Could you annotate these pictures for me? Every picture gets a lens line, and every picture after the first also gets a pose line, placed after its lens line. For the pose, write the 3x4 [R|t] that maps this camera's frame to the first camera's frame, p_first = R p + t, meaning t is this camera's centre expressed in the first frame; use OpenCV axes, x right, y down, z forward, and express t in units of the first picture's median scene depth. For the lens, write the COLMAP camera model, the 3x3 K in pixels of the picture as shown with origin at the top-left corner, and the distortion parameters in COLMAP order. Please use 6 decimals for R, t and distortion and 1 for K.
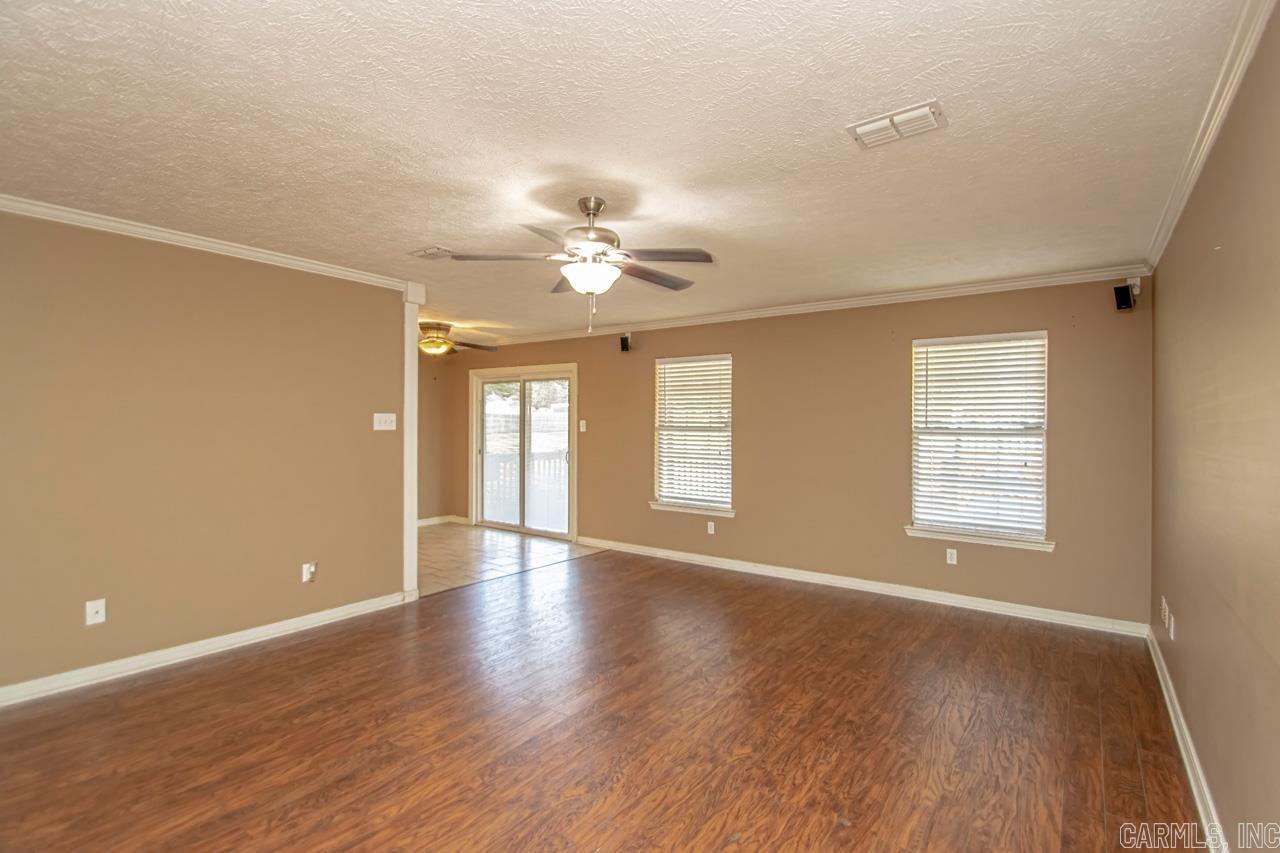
lens RADIAL K [[582.7, 0, 653.4], [0, 582.7, 423.4], [0, 0, 1]] dist [-0.000417, -0.010222]
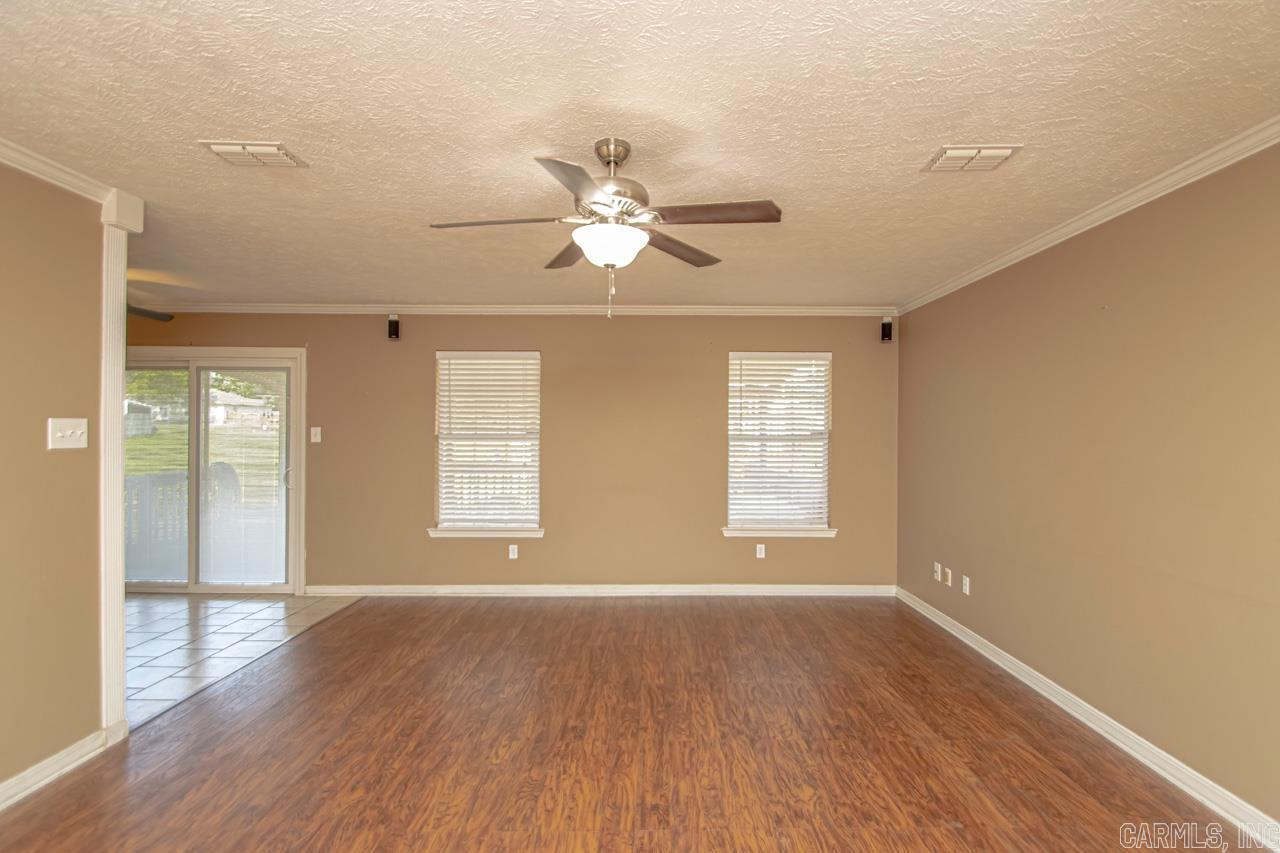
lens RADIAL K [[595.2, 0, 644.8], [0, 595.2, 432.7], [0, 0, 1]] dist [0.006458, -0.012359]
pose [[0.810687, -0.007028, 0.585438, -0.326338], [0.000982, 0.999943, 0.010644, -0.008633], [-0.585479, -0.008054, 0.810647, 0.213843]]
